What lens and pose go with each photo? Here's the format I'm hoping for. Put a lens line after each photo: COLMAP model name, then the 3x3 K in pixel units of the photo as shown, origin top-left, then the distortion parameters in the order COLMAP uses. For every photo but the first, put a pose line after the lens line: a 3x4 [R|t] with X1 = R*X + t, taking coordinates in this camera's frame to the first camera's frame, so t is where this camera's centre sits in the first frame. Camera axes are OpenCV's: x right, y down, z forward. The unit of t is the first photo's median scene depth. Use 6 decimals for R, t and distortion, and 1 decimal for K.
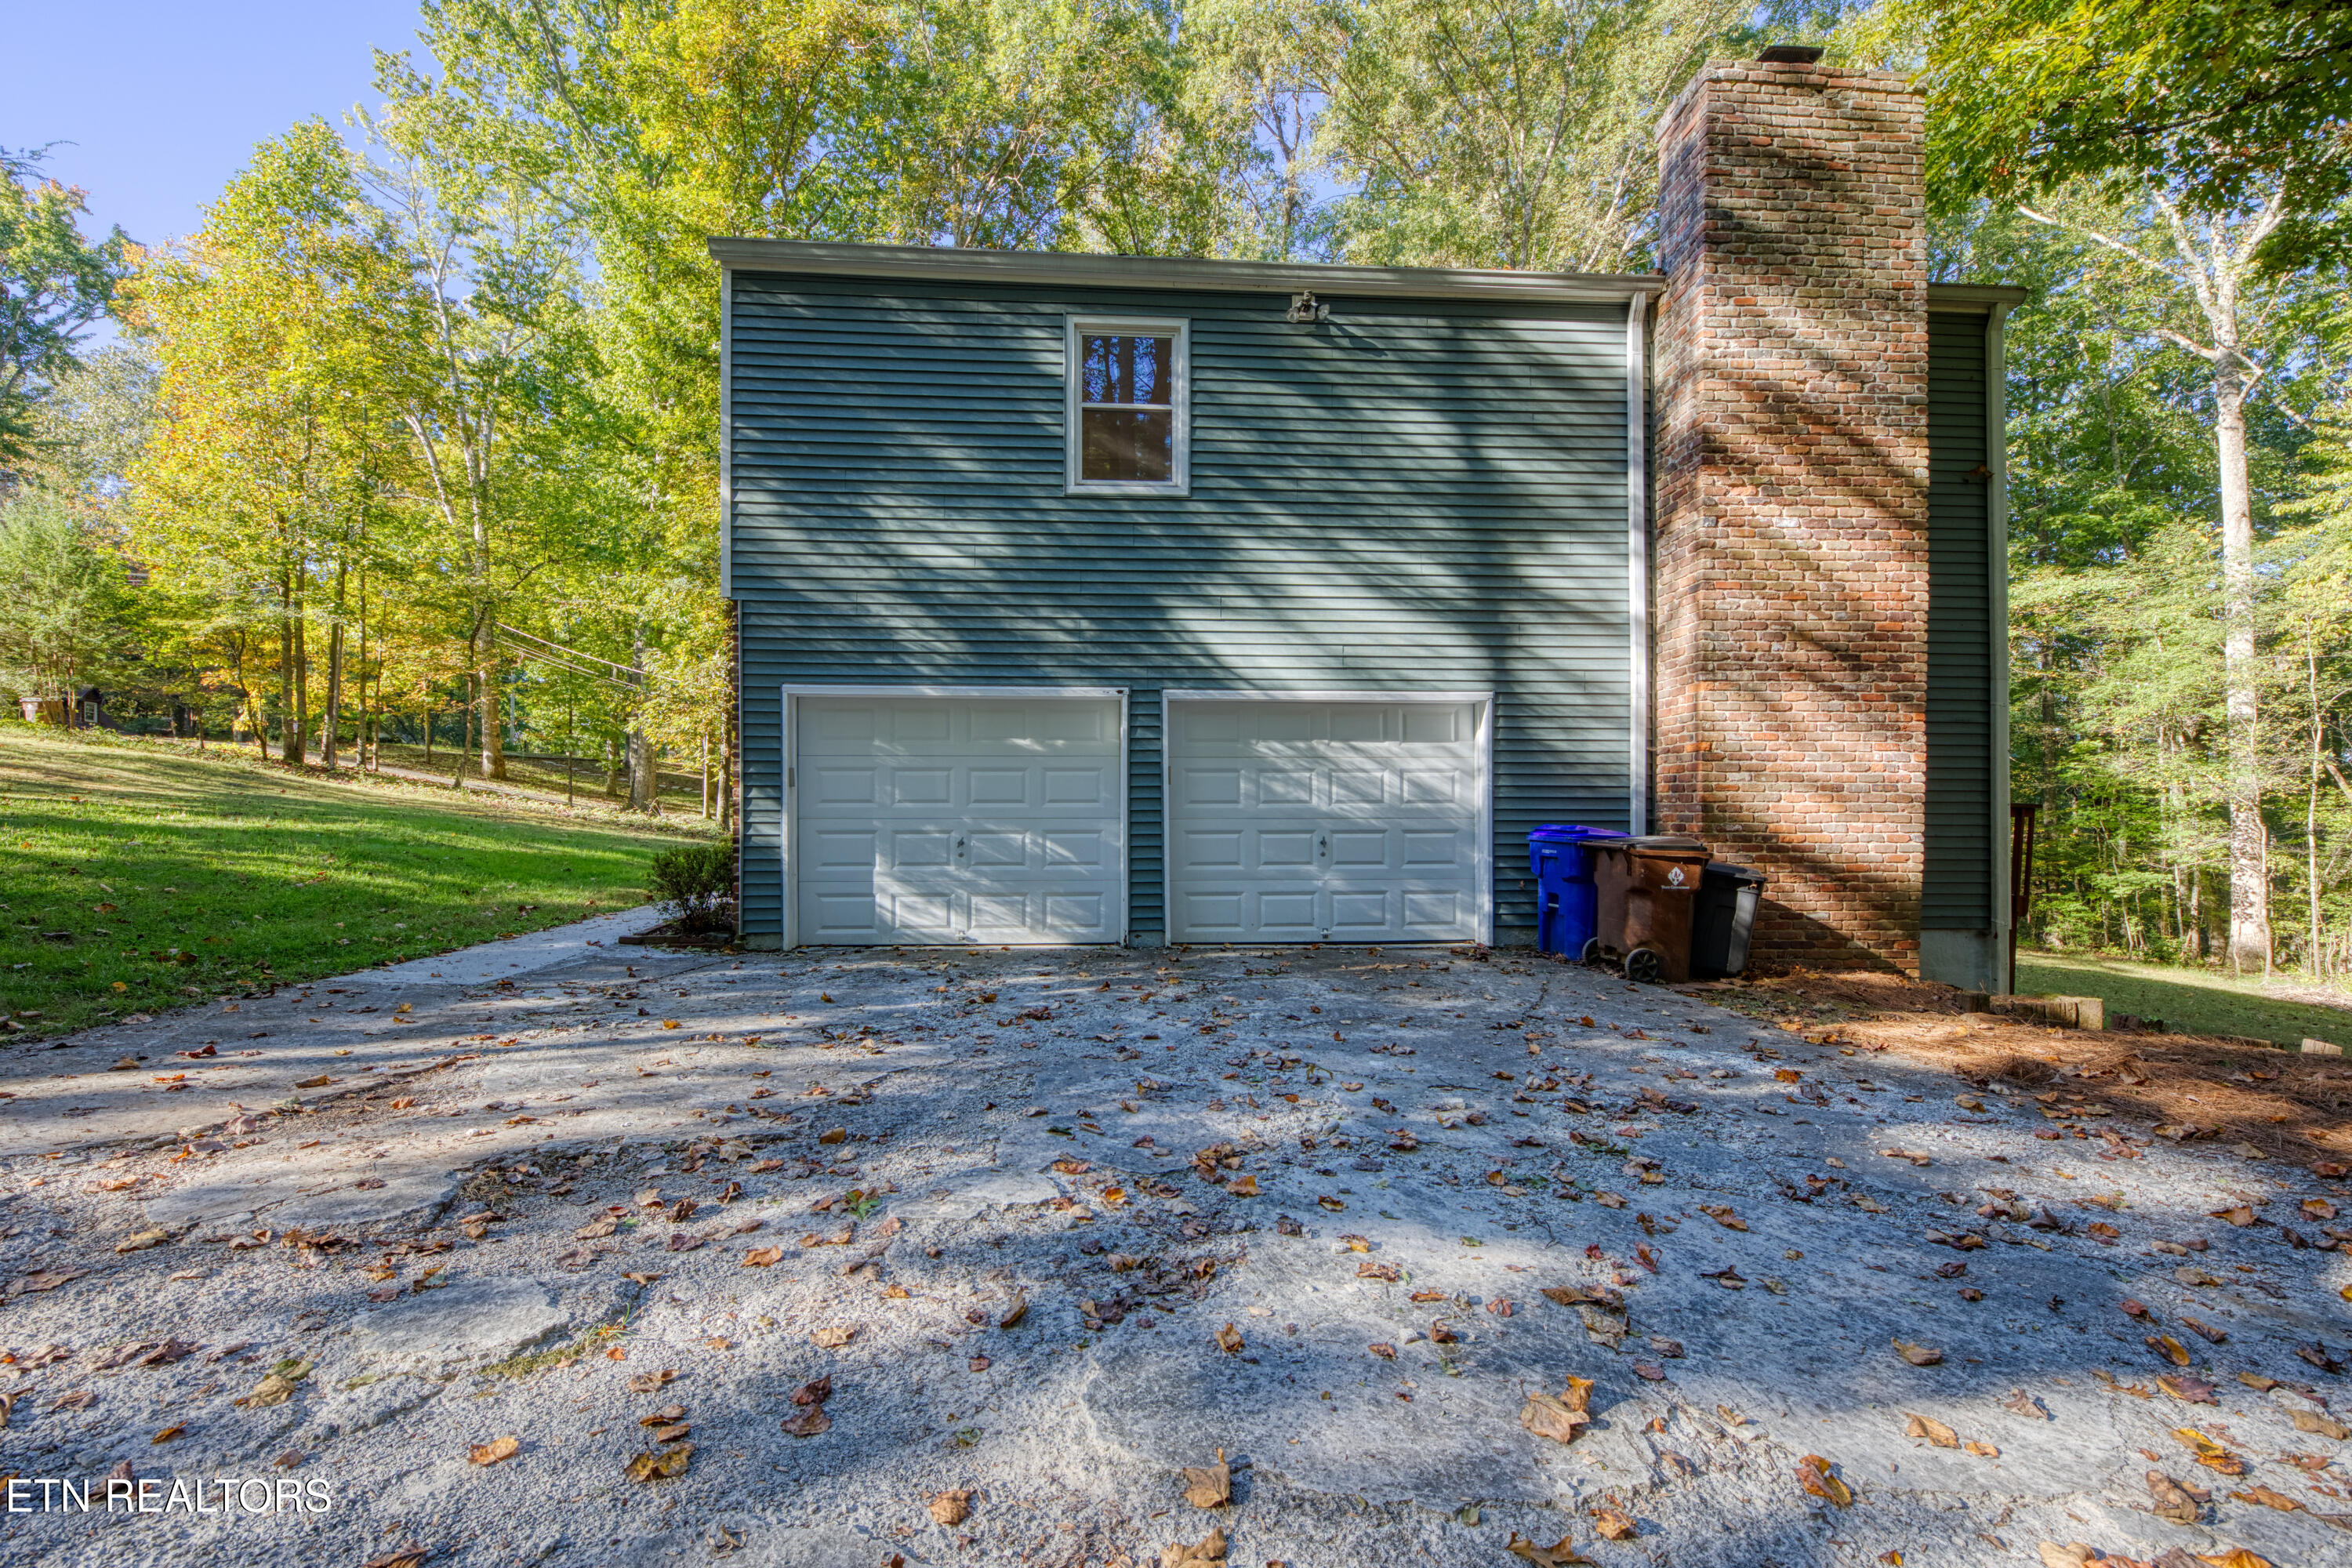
lens RADIAL K [[1020.2, 0, 1177.9], [0, 1020.2, 789.4], [0, 0, 1]] dist [0.007244, 0.000022]
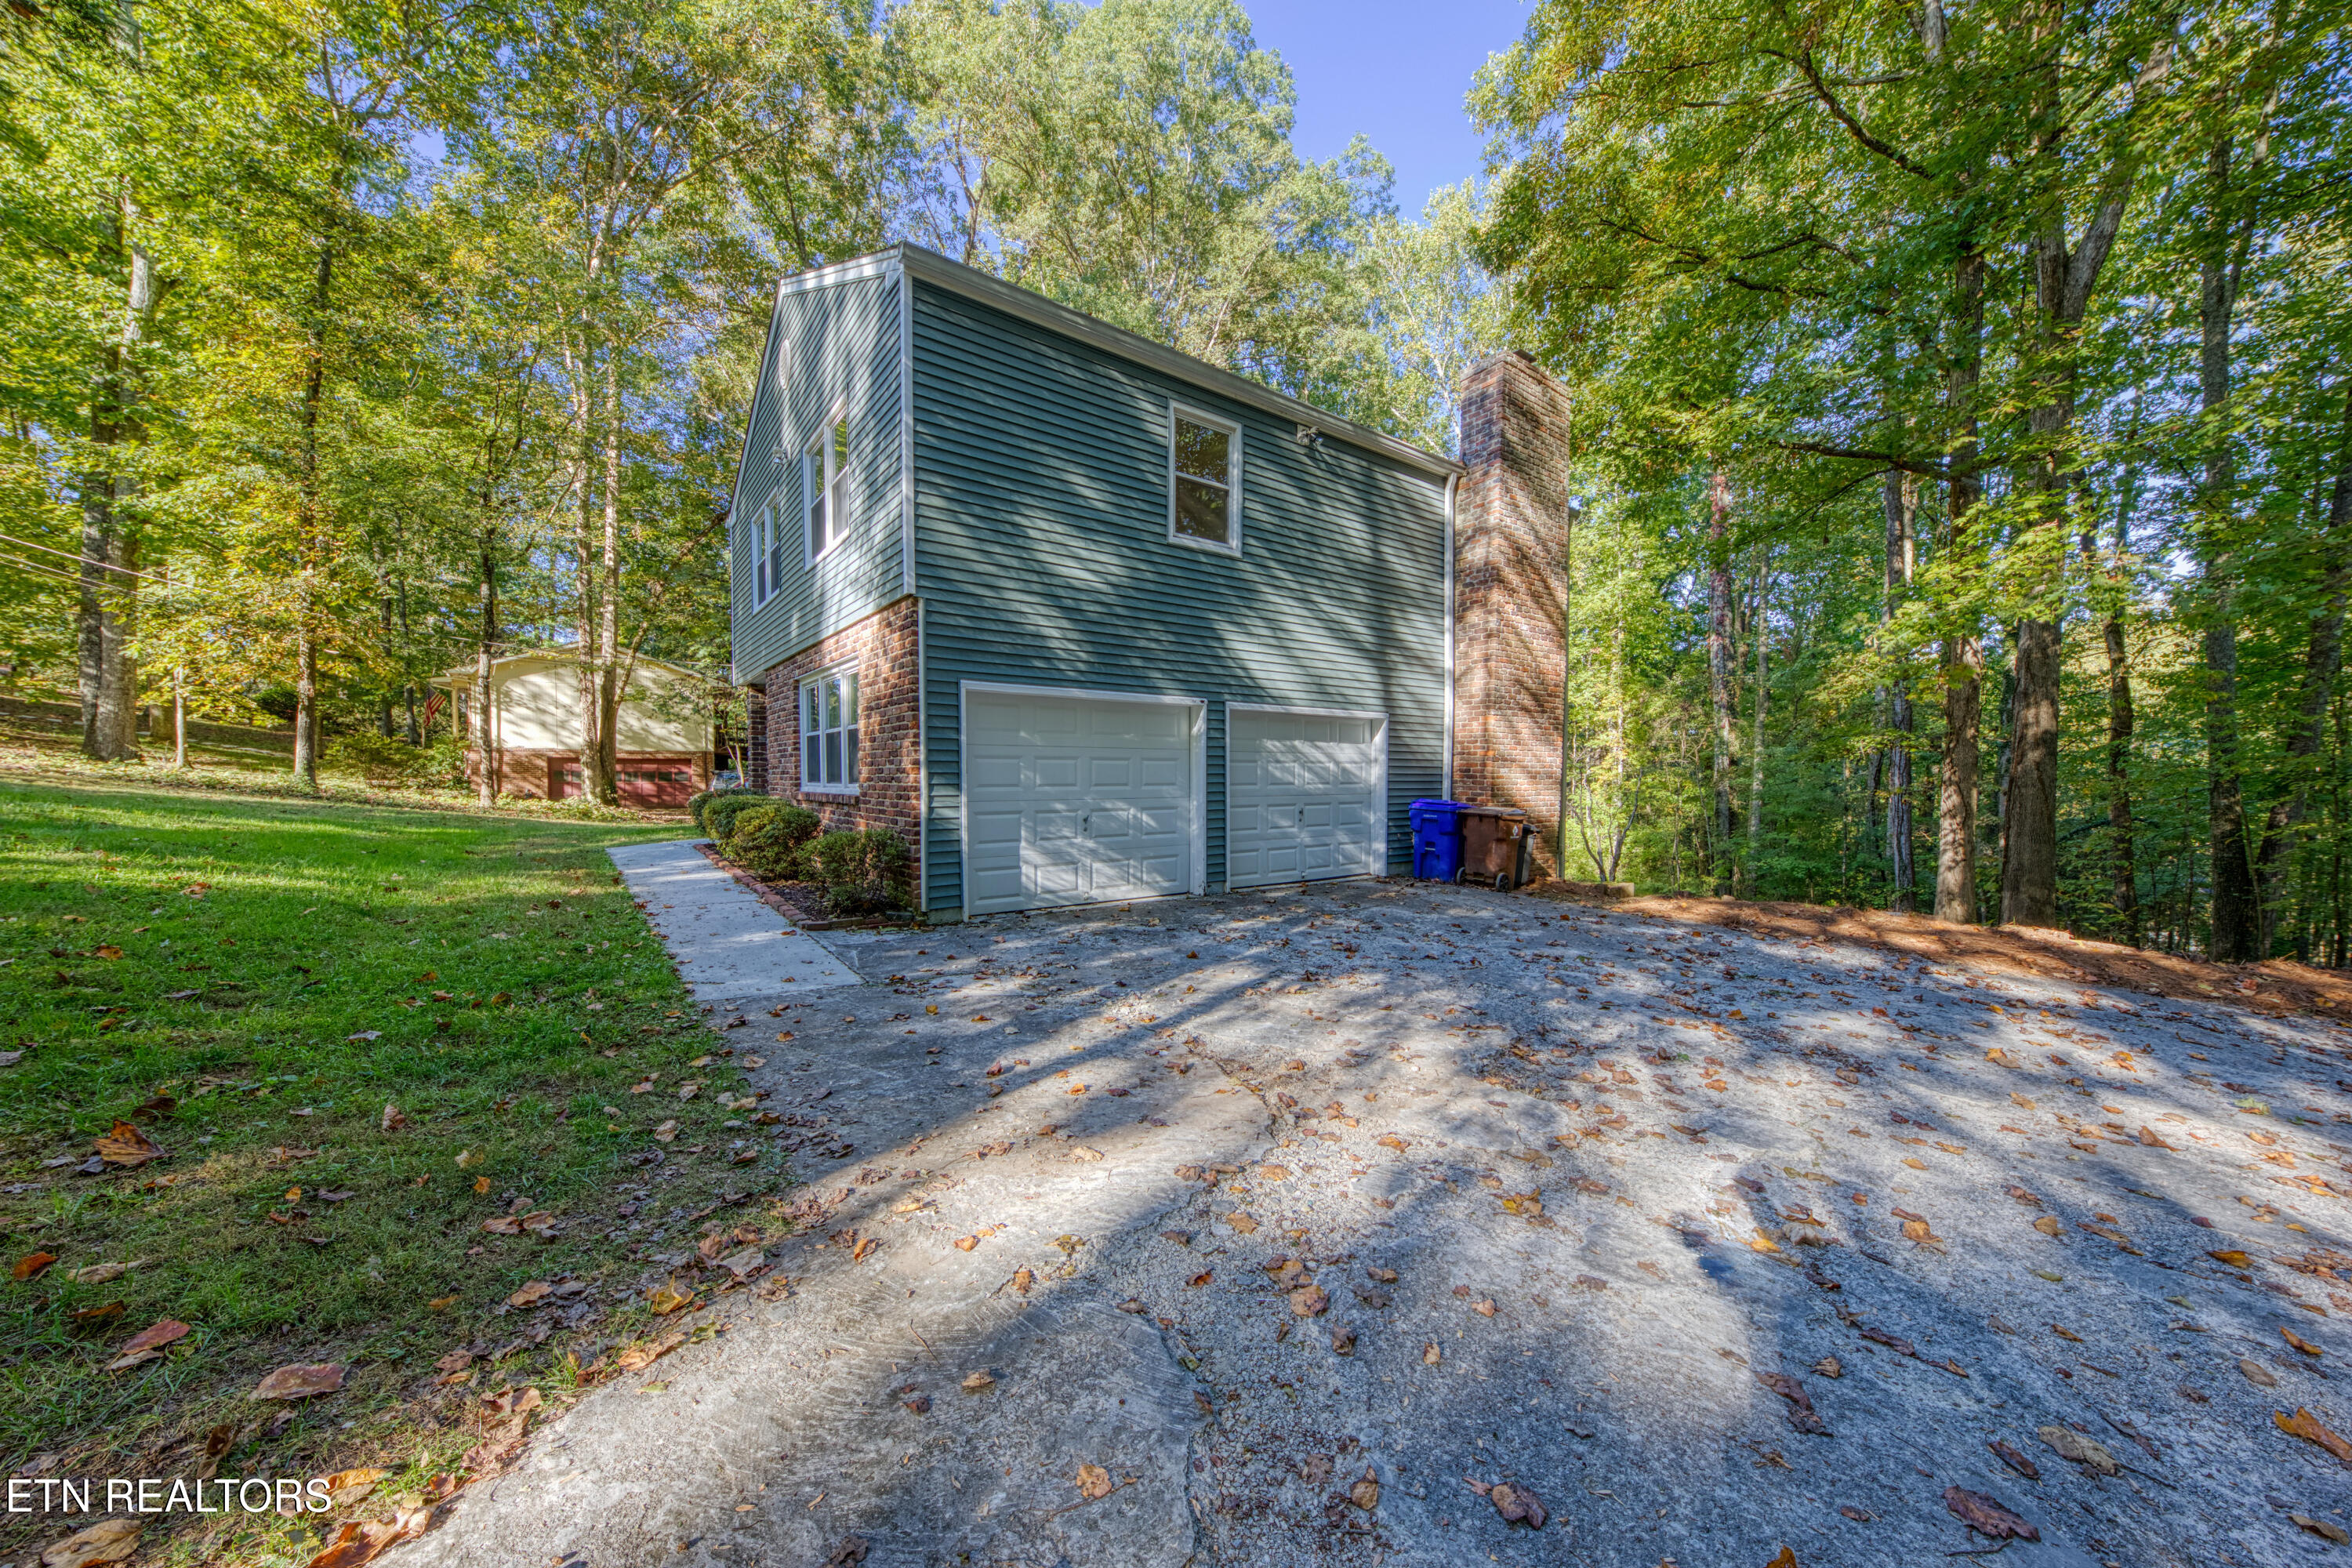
lens RADIAL K [[834.0, 0, 1179.9], [0, 834.0, 776.6], [0, 0, 1]] dist [-0.000732, -0.000038]
pose [[0.826311, -0.001320, 0.563213, -0.678312], [-0.022854, 0.999095, 0.035873, -0.035993], [-0.562750, -0.042514, 0.825533, 0.124347]]
